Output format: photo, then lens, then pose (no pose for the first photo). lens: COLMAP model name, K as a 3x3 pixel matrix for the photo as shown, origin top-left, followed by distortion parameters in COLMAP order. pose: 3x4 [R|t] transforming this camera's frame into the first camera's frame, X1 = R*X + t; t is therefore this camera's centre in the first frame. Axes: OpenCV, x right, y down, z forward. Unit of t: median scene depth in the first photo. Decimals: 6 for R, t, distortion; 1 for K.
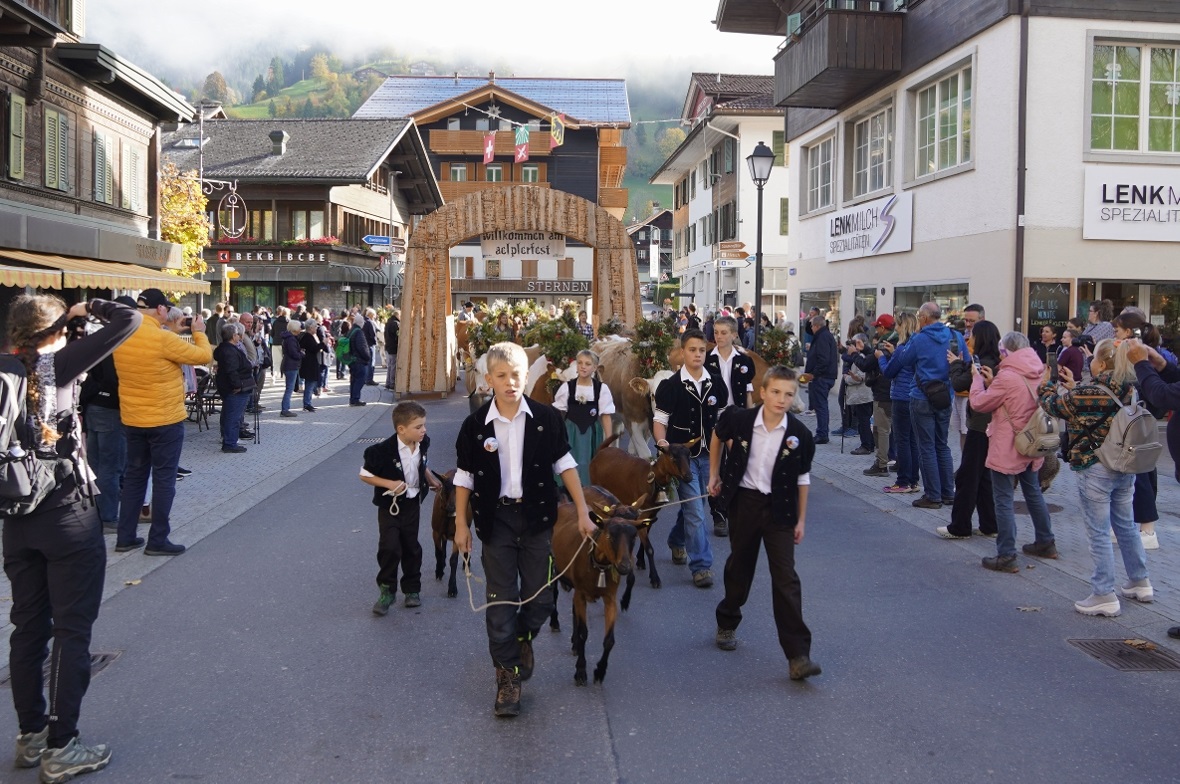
lens RADIAL K [[1071.5, 0, 620.1], [0, 1071.5, 363.4], [0, 0, 1]] dist [0.008486, 0.027810]
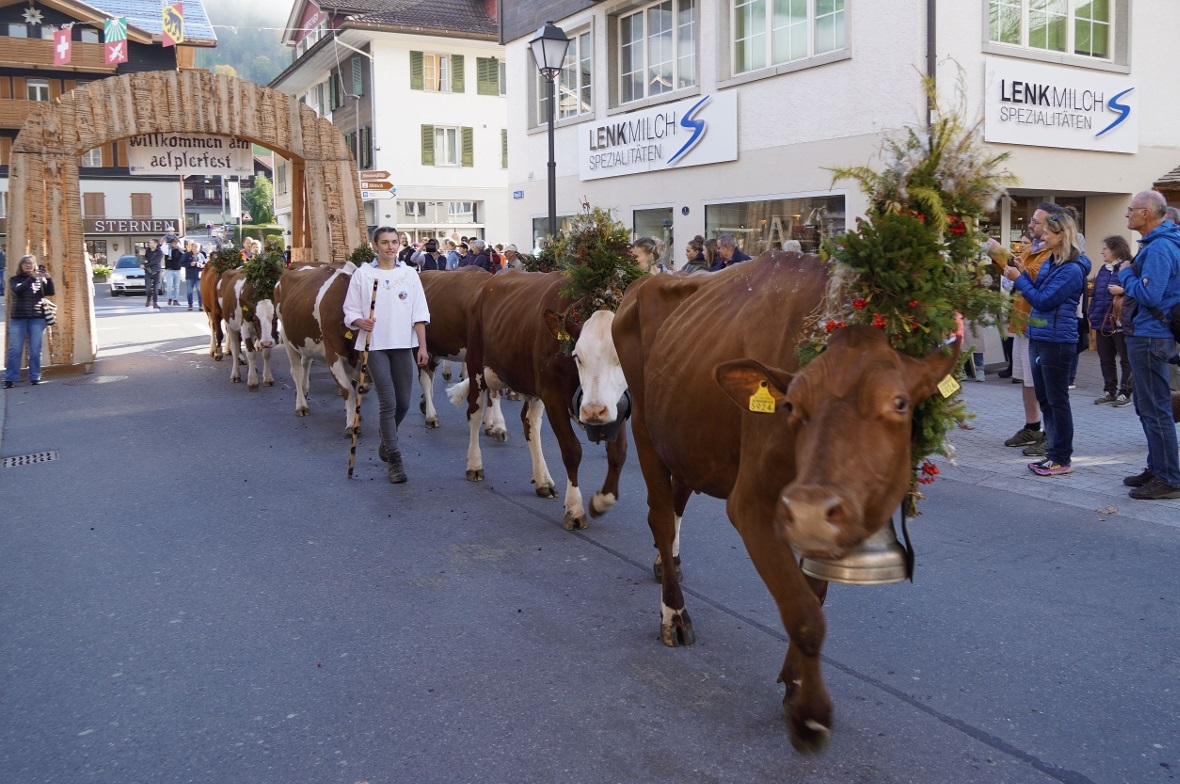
lens RADIAL K [[994.0, 0, 634.6], [0, 994.0, 338.3], [0, 0, 1]] dist [-0.051306, 0.100208]
pose [[0.899706, -0.058510, 0.432558, -0.121685], [0.042321, 0.997999, 0.046968, -0.004298], [-0.434440, -0.023951, 0.900382, 0.267523]]
